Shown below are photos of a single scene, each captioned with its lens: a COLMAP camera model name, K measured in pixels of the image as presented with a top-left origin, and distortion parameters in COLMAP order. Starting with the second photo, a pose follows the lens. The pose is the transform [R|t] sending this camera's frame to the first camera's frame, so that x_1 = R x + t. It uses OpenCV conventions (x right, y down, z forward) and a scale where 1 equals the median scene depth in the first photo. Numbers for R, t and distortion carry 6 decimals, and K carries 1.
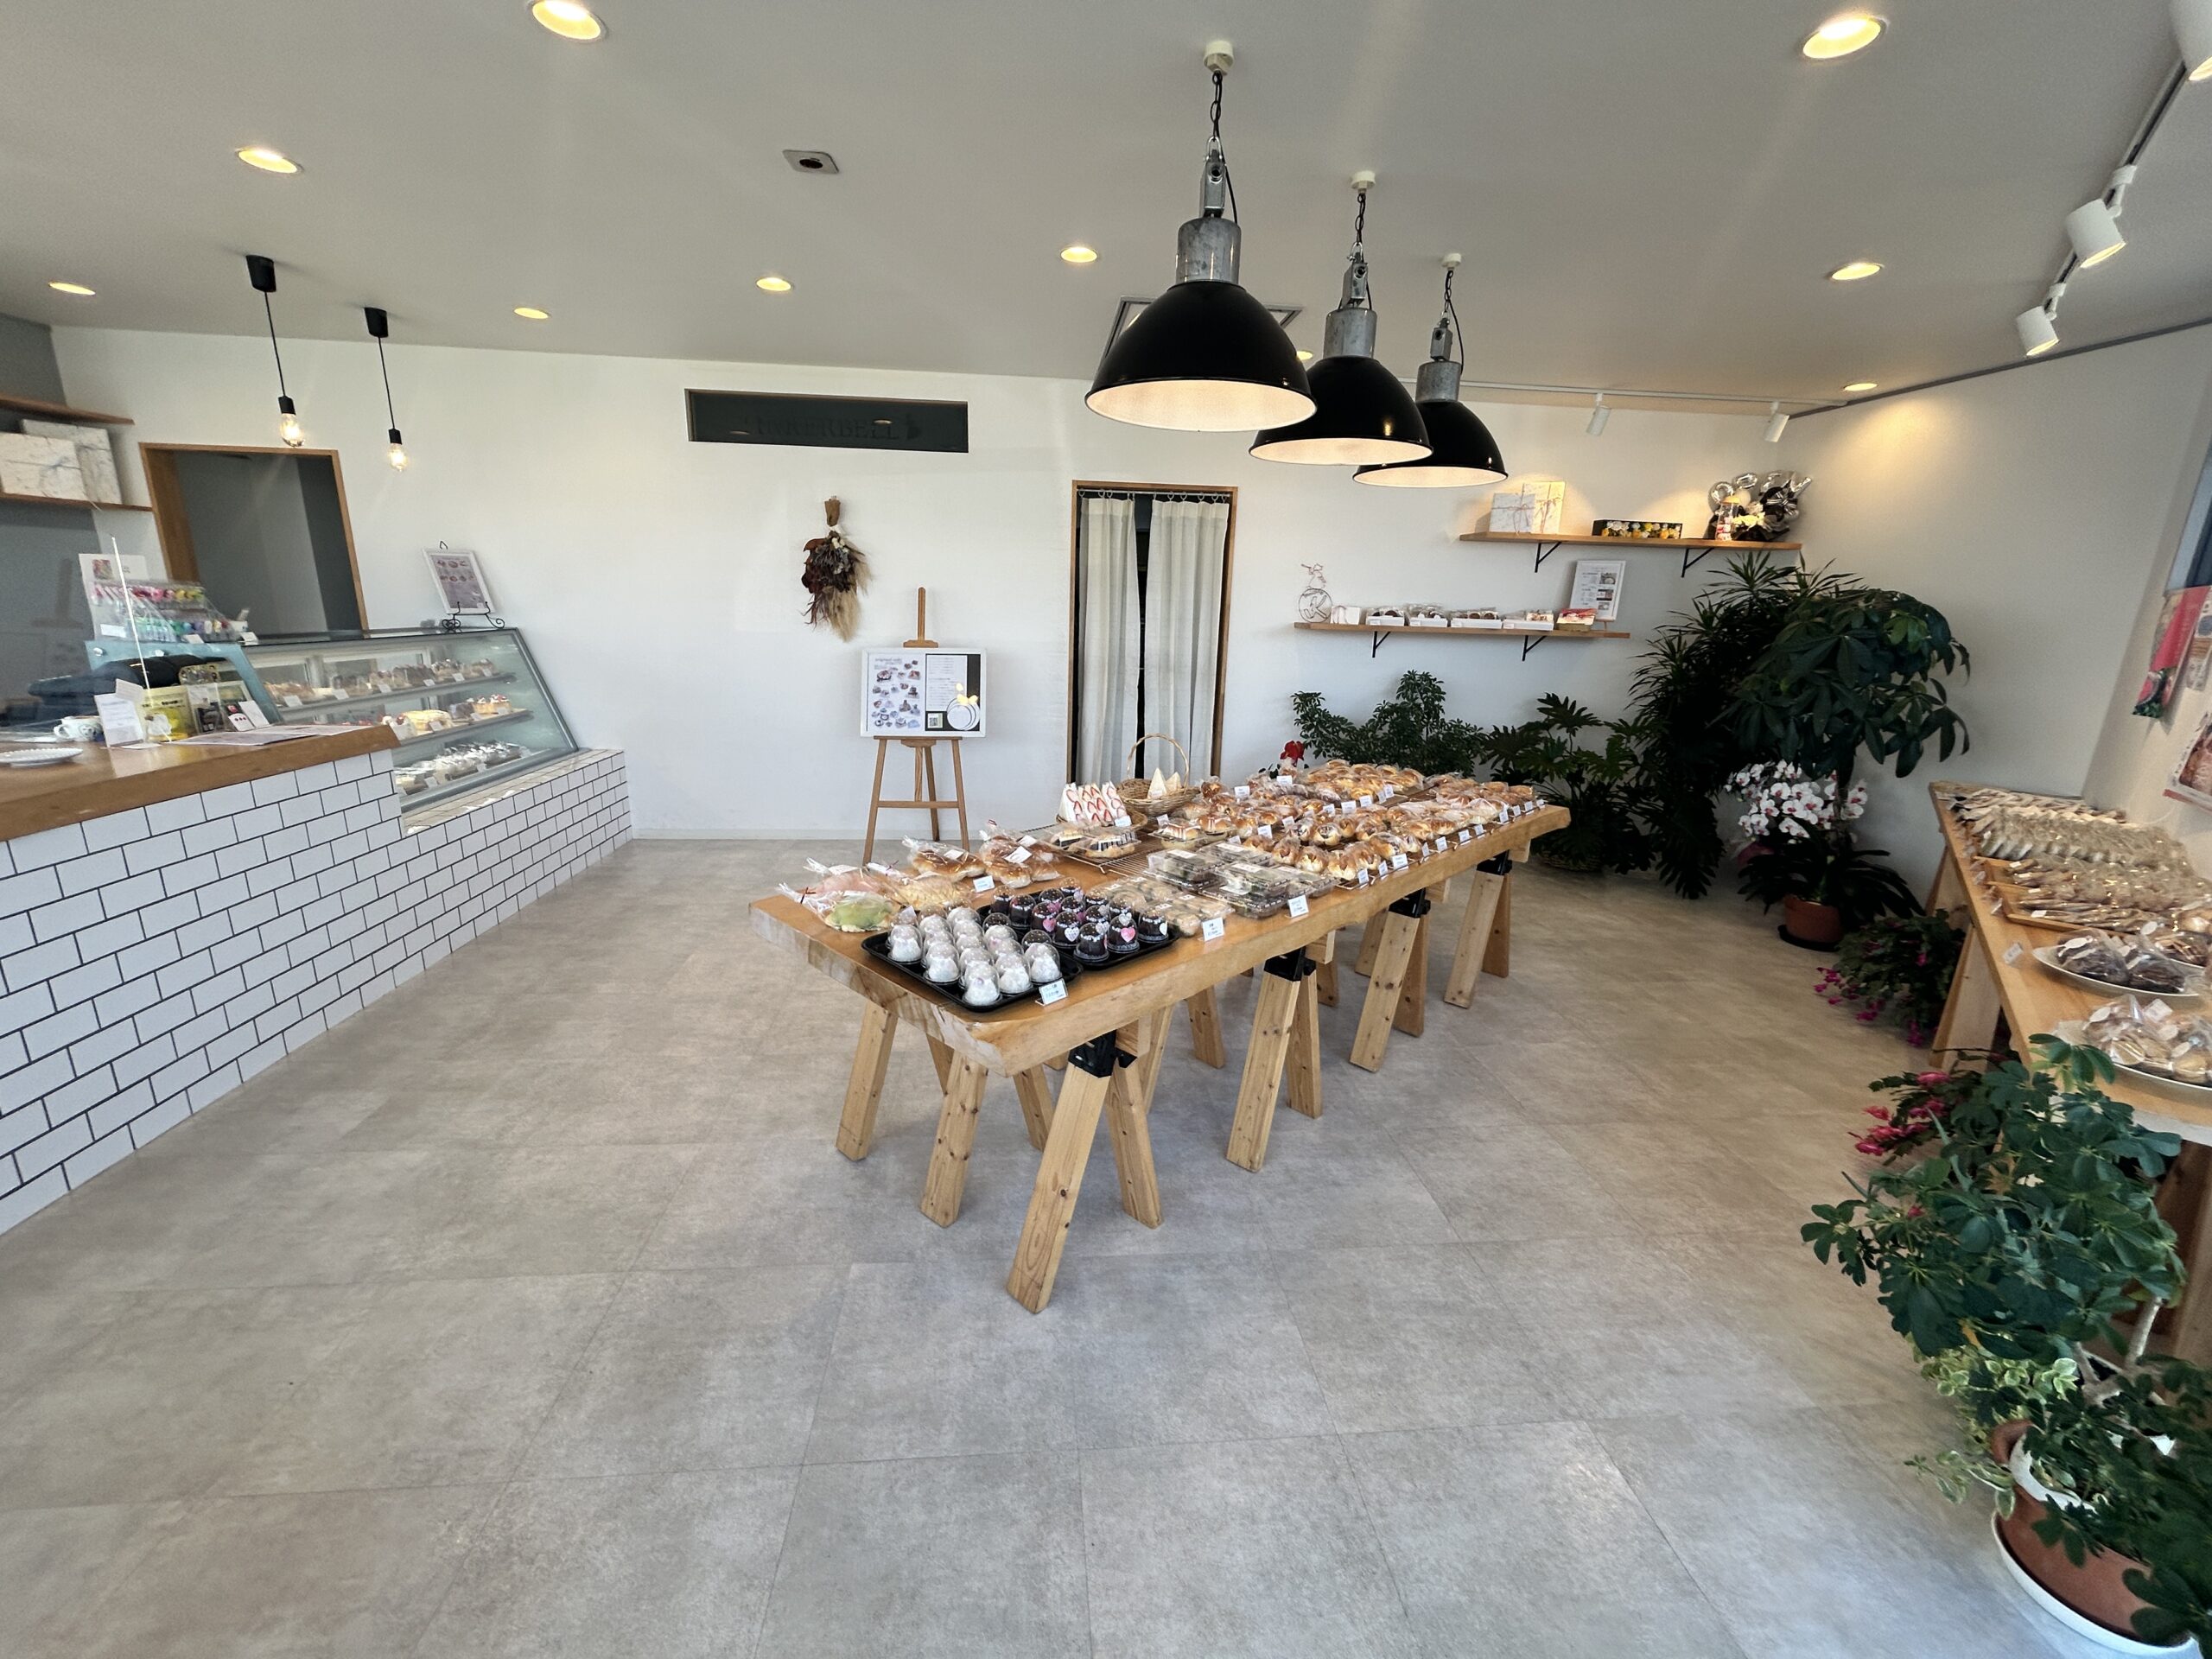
lens RADIAL K [[891.1, 0, 1102.6], [0, 891.1, 821.0], [0, 0, 1]] dist [0.001606, 0.000702]
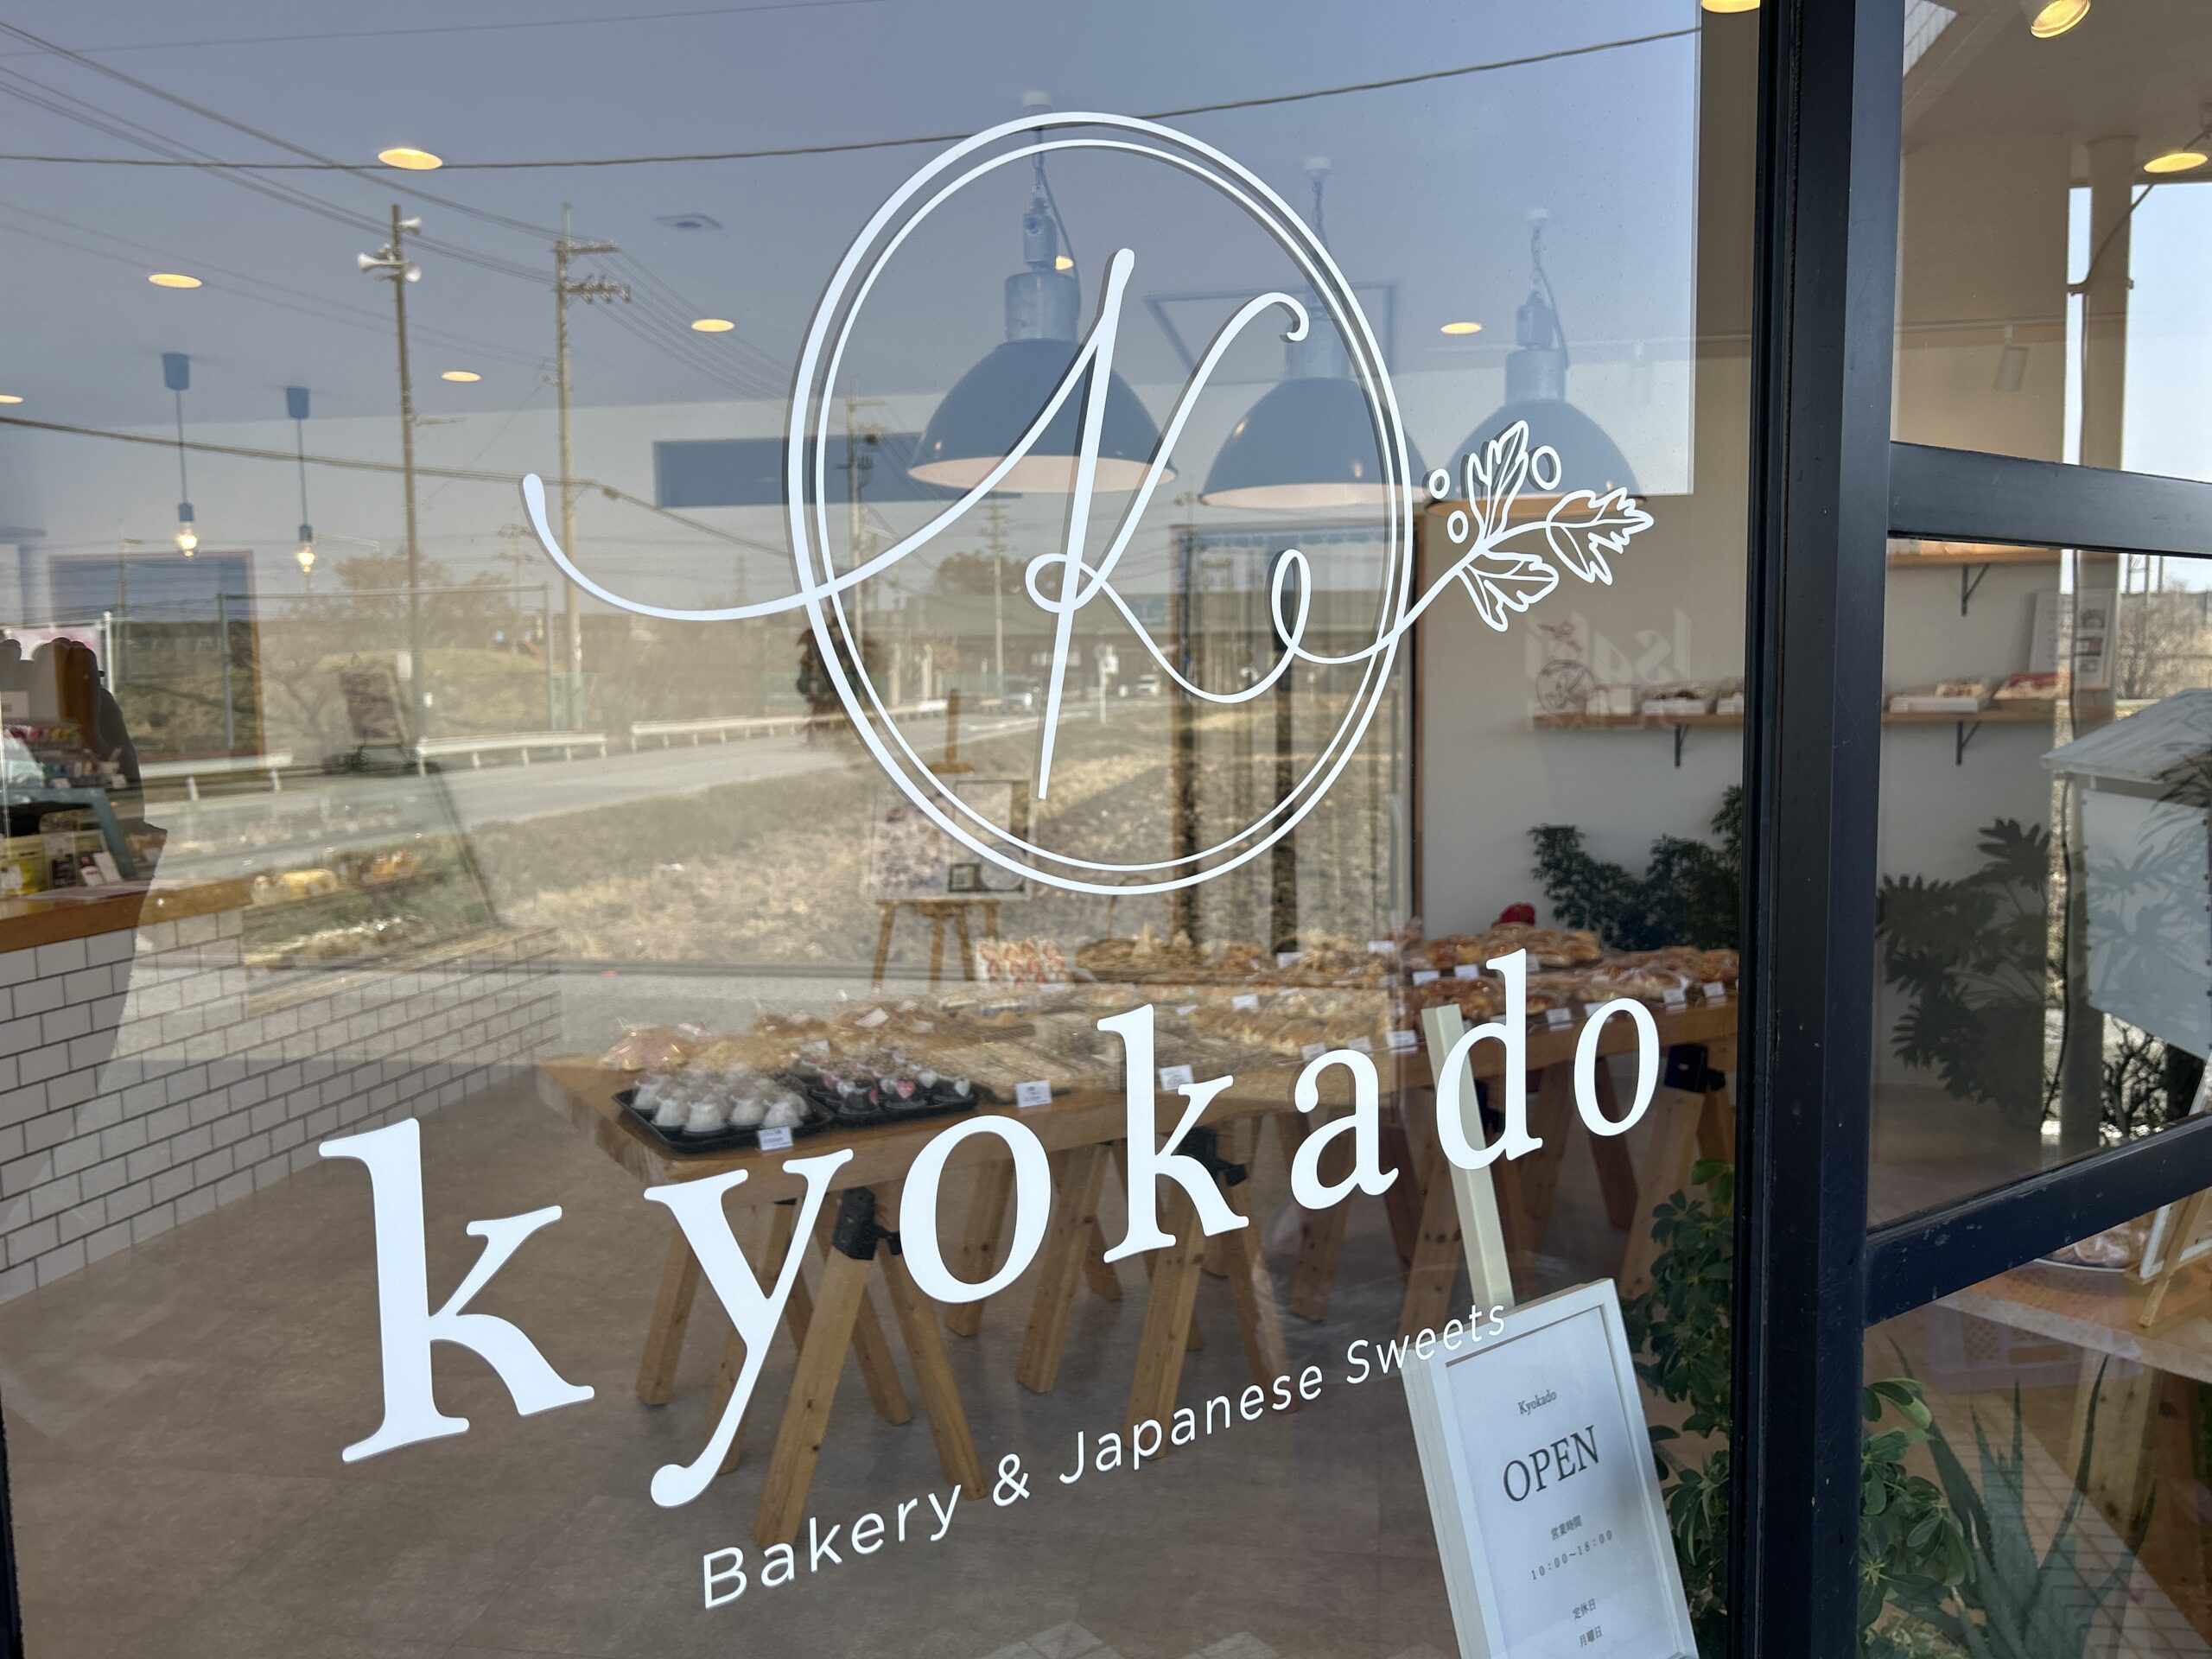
lens RADIAL K [[1687.9, 0, 1106.5], [0, 1687.9, 830.7], [0, 0, 1]] dist [0.037806, -0.018338]
pose [[0.966447, -0.020915, -0.256015, 0.356699], [-0.021047, 0.986880, -0.160075, 0.079355], [0.256004, 0.160092, 0.953327, -0.286879]]
